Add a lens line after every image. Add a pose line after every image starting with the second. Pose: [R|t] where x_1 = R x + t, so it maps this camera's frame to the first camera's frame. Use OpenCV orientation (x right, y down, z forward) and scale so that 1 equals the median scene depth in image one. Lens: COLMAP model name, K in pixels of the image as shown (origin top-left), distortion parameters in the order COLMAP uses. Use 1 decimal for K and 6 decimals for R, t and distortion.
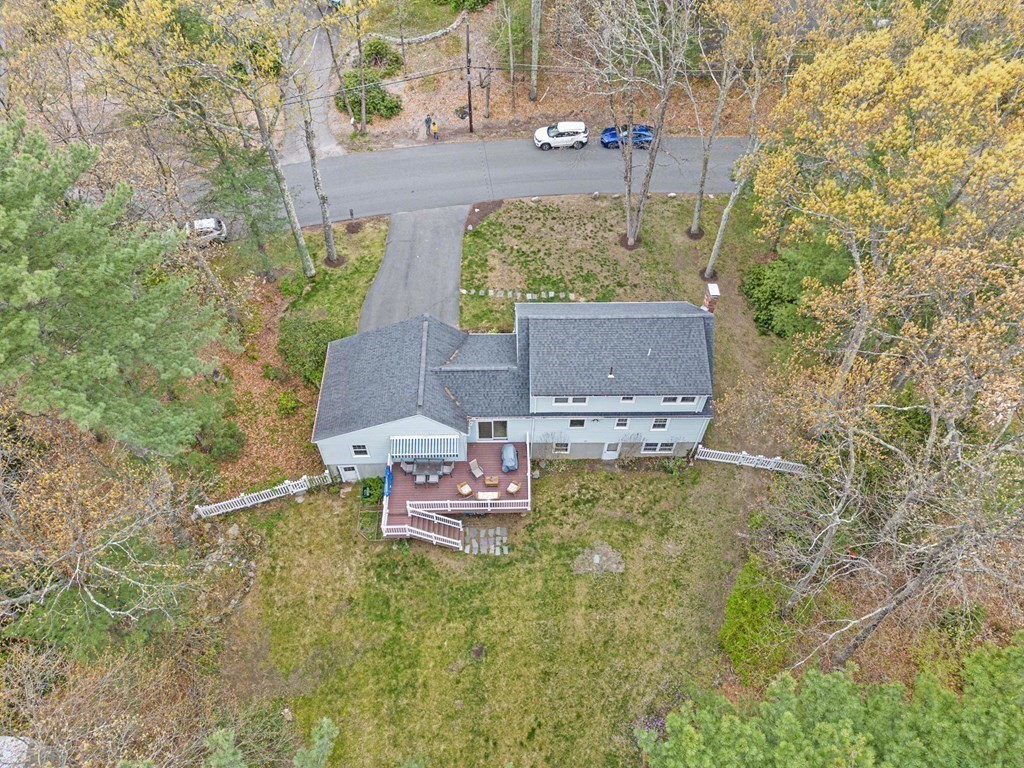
lens RADIAL K [[695.9, 0, 512.0], [0, 695.9, 384.0], [0, 0, 1]] dist [0.091282, -0.107263]
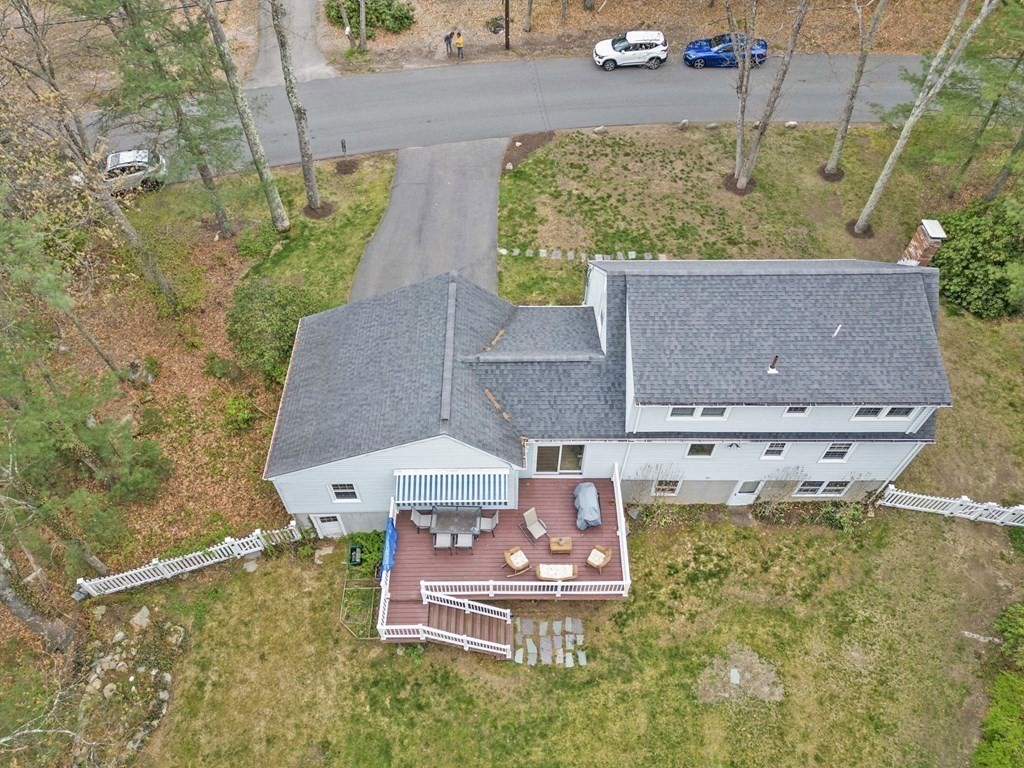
lens RADIAL K [[695.9, 0, 512.0], [0, 695.9, 384.0], [0, 0, 1]] dist [0.091282, -0.107263]
pose [[0.999930, 0.005481, -0.010469, -0.062667], [-0.005597, 0.999923, -0.011109, 0.006590], [0.010407, 0.011167, 0.999883, 0.372359]]
